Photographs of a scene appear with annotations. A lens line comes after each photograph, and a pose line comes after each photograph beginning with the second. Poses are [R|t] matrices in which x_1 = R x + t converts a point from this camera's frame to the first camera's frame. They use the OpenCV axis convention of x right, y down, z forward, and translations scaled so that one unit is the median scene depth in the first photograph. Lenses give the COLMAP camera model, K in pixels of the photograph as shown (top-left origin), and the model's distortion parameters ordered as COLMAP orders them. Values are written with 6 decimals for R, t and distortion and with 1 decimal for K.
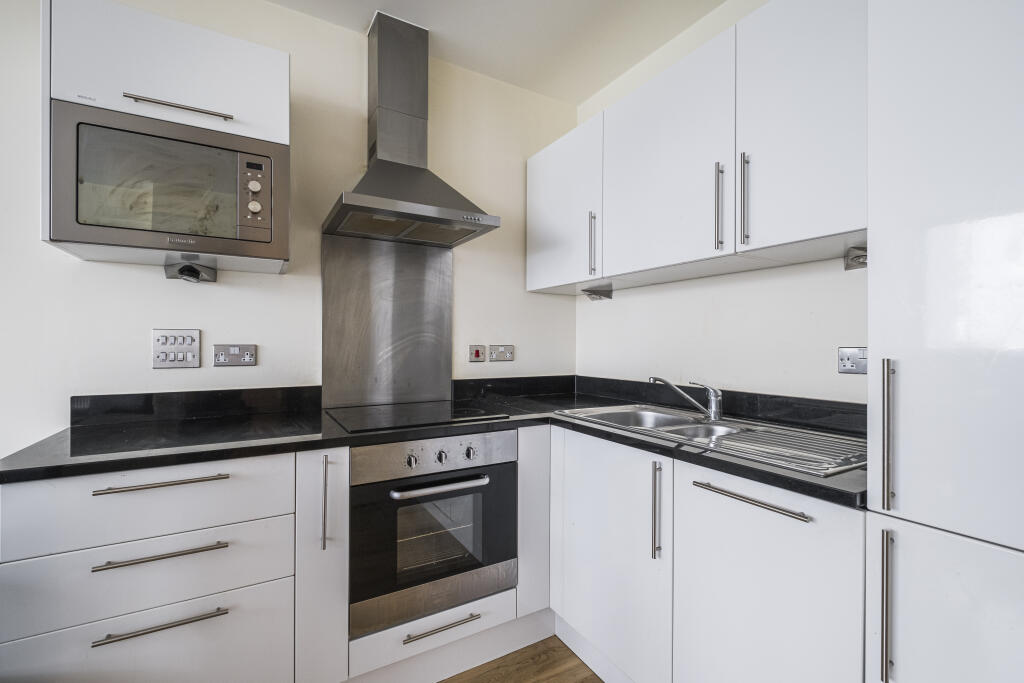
lens RADIAL K [[405.6, 0, 516.4], [0, 405.6, 341.3], [0, 0, 1]] dist [0.012698, -0.005798]
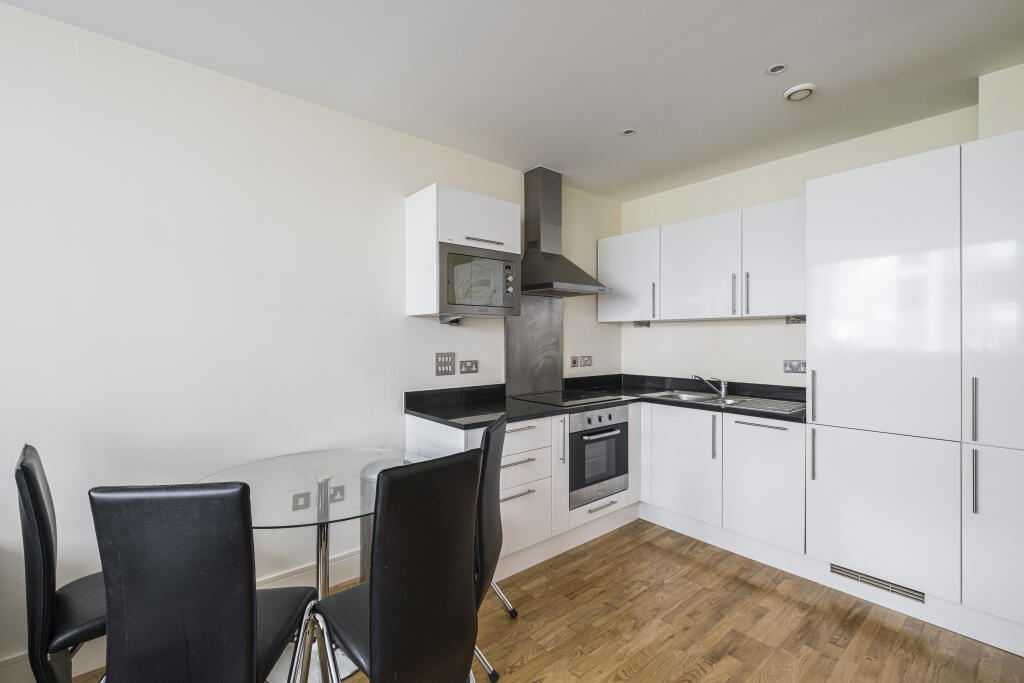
lens RADIAL K [[438.5, 0, 479.8], [0, 438.5, 333.5], [0, 0, 1]] dist [0.011771, -0.000100]
pose [[0.987030, -0.002746, 0.160514, -1.002396], [0.002014, 0.999987, 0.004723, -0.122632], [-0.160525, -0.004339, 0.987022, -0.890347]]
